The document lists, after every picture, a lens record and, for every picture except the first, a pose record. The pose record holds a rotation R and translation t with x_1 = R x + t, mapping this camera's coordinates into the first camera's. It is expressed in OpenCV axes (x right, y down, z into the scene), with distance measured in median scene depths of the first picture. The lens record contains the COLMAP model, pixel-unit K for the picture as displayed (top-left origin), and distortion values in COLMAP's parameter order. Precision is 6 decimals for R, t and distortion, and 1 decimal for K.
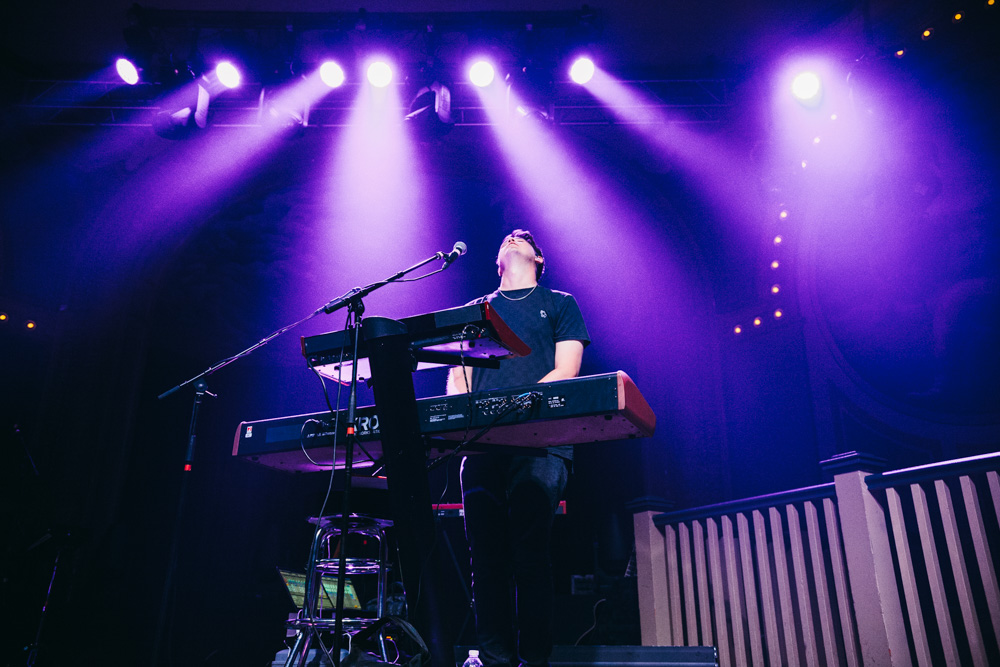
lens RADIAL K [[873.2, 0, 504.2], [0, 873.2, 345.6], [0, 0, 1]] dist [0.063143, 0.023073]
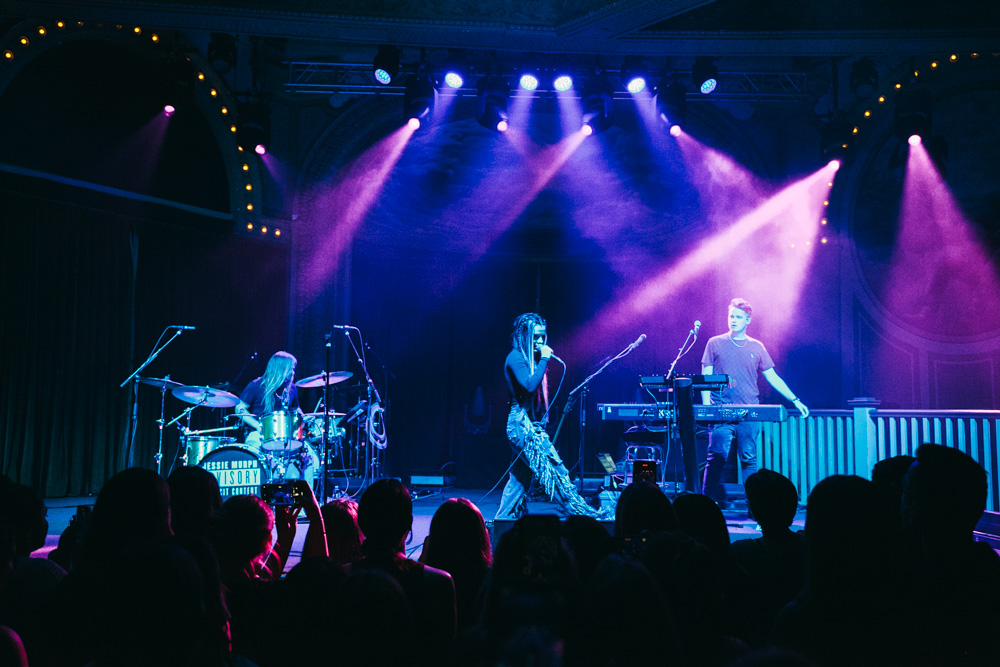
lens RADIAL K [[1109.8, 0, 473.6], [0, 1109.8, 335.8], [0, 0, 1]] dist [0.086380, 0.000000]
pose [[0.998840, 0.012962, 0.046378, -0.701132], [-0.025387, 0.960127, 0.278408, -0.801919], [-0.040920, -0.279263, 0.959342, -1.566194]]
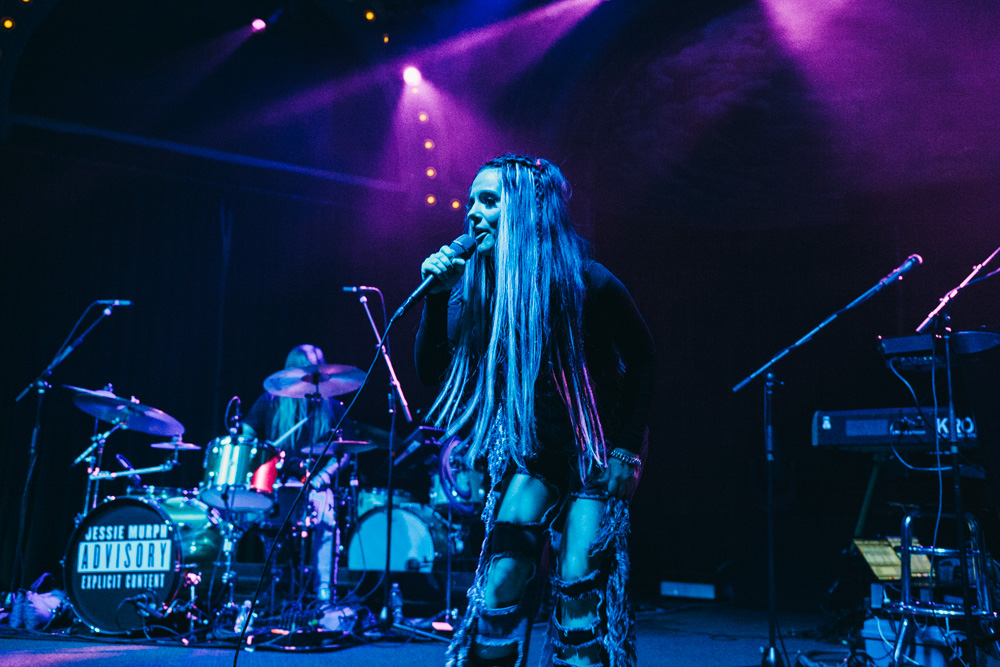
lens RADIAL K [[1208.7, 0, 474.5], [0, 1208.7, 271.5], [0, 0, 1]] dist [0.104675, 0.000000]
pose [[0.914315, -0.056258, -0.401077, -0.075142], [0.115139, 0.985550, 0.124237, -0.265593], [0.388292, -0.159771, 0.907580, -0.373463]]
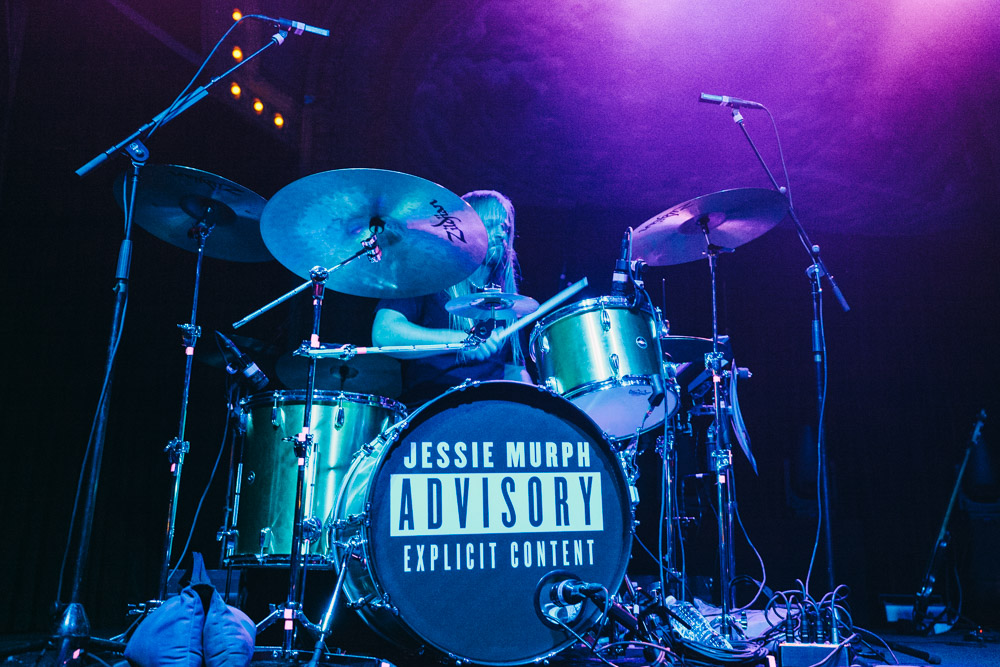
lens RADIAL K [[1109.8, 0, 498.3], [0, 1109.8, 302.5], [0, 0, 1]] dist [0.086380, 0.000000]
pose [[0.961722, 0.072133, 0.264363, -1.327997], [-0.097456, 0.991694, 0.083942, 0.058271], [-0.256112, -0.106492, 0.960763, 0.176802]]
